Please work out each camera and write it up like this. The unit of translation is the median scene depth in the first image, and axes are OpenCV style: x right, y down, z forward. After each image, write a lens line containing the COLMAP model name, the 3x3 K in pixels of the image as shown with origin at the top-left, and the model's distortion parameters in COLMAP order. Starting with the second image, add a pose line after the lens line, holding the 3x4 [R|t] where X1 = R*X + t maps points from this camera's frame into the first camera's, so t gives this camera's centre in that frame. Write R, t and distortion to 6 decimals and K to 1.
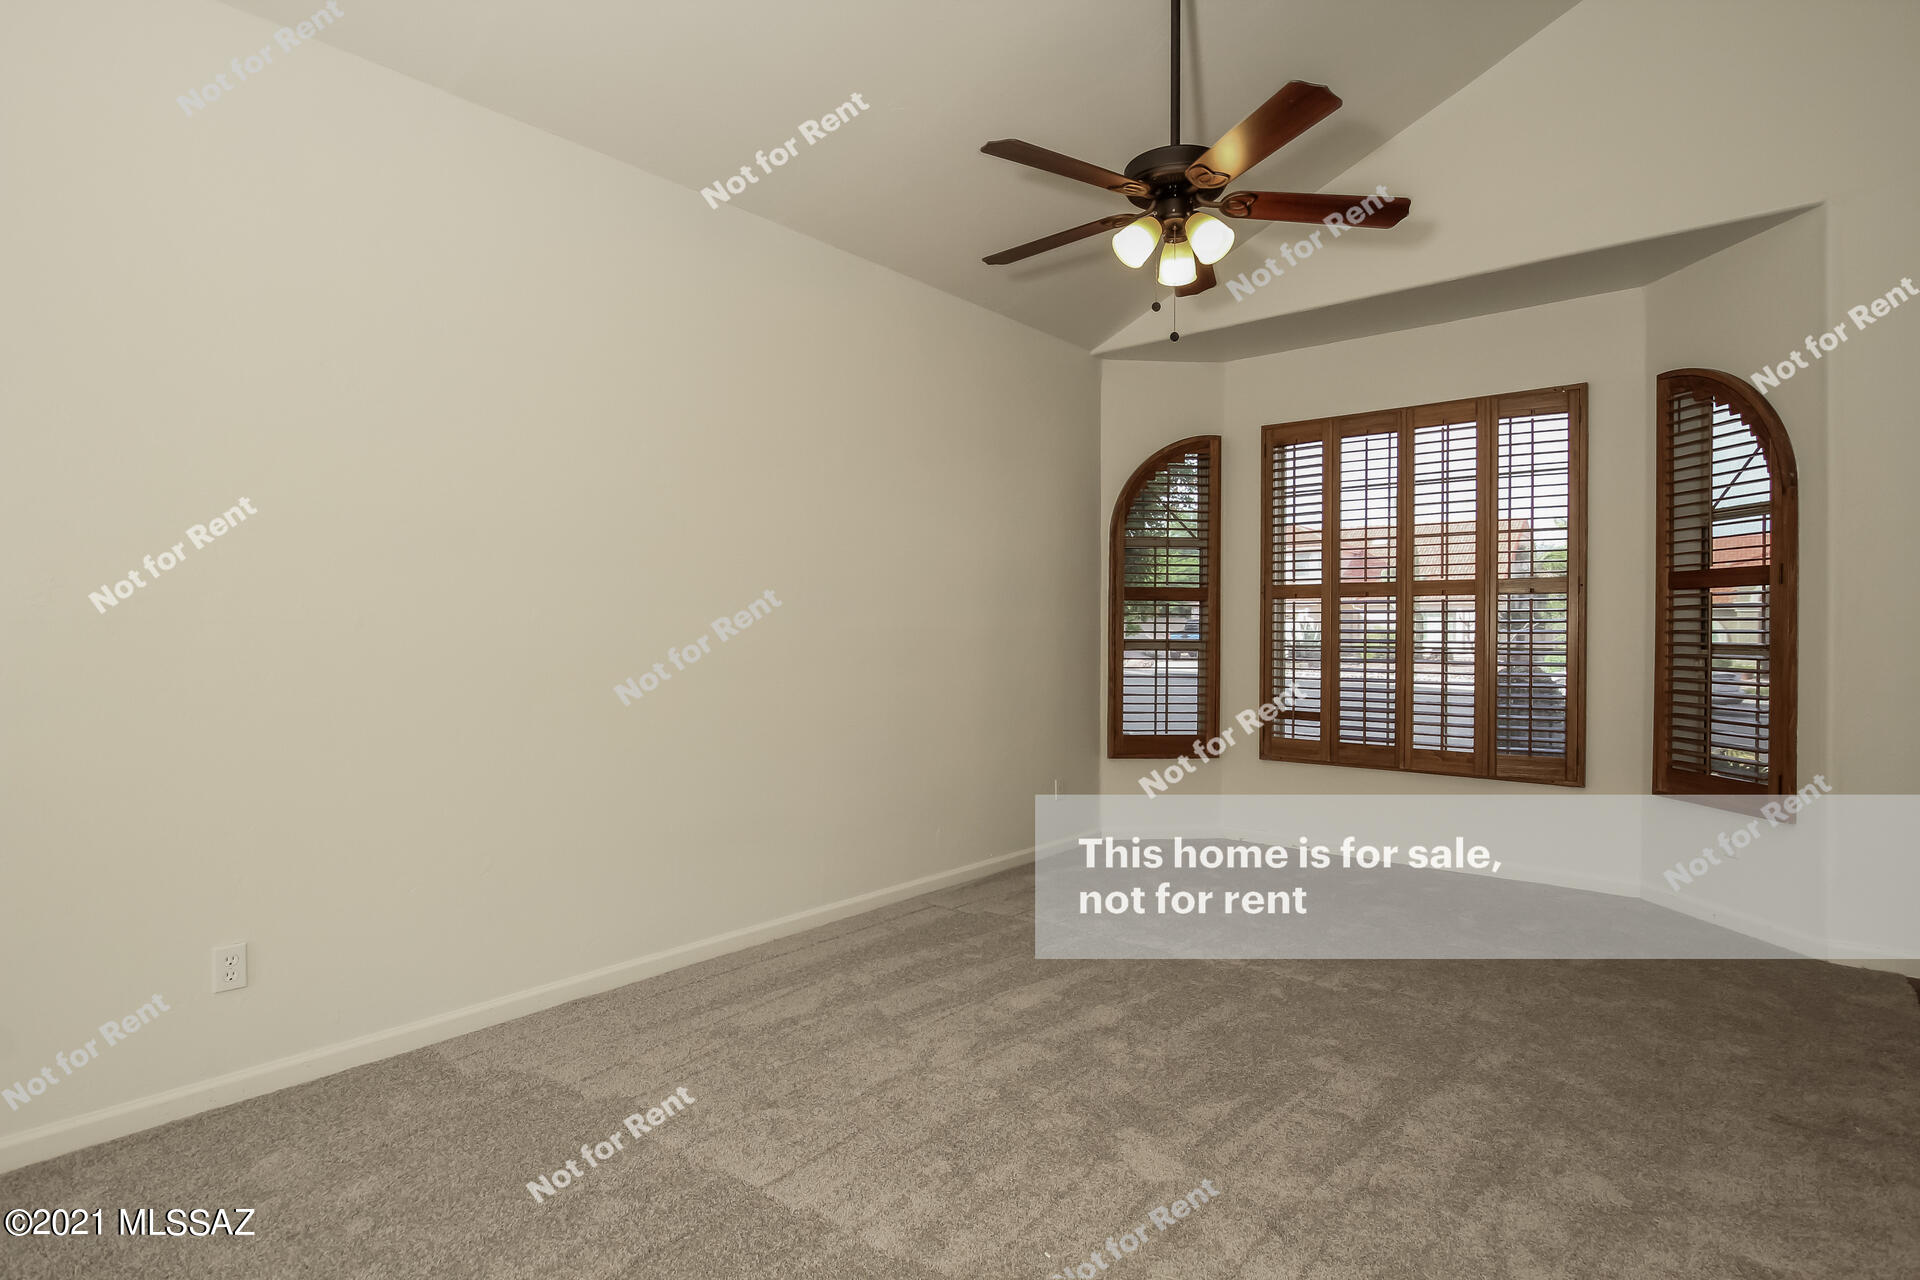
lens RADIAL K [[969.6, 0, 971.0], [0, 969.6, 638.6], [0, 0, 1]] dist [-0.017196, 0.000183]
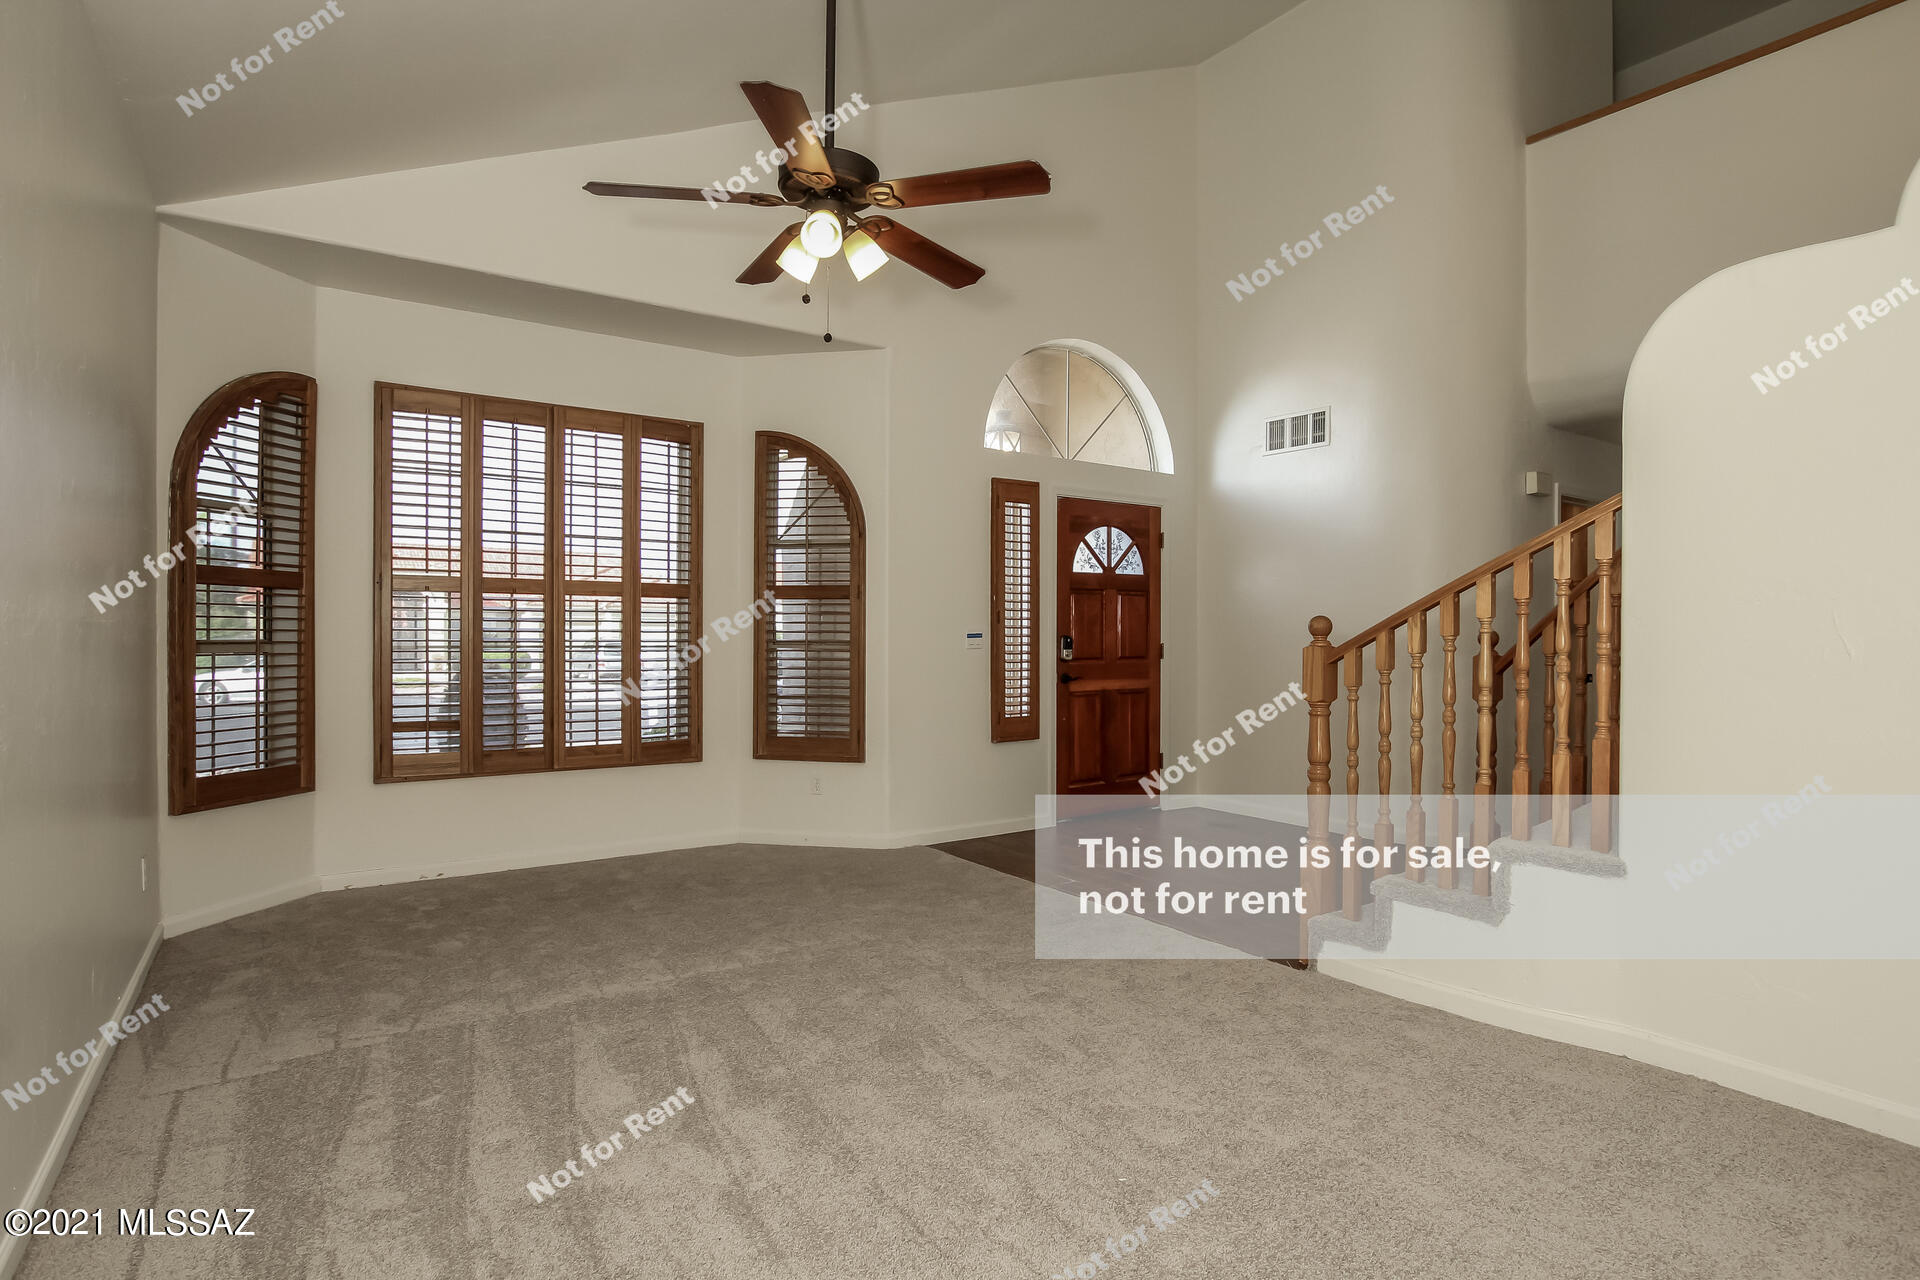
lens RADIAL K [[969.6, 0, 970.1], [0, 969.6, 640.8], [0, 0, 1]] dist [-0.017196, 0.000183]
pose [[0.272391, -0.005200, 0.962173, -0.386014], [0.001284, 0.999986, 0.005041, -0.001094], [-0.962186, -0.000138, 0.272394, 0.314233]]
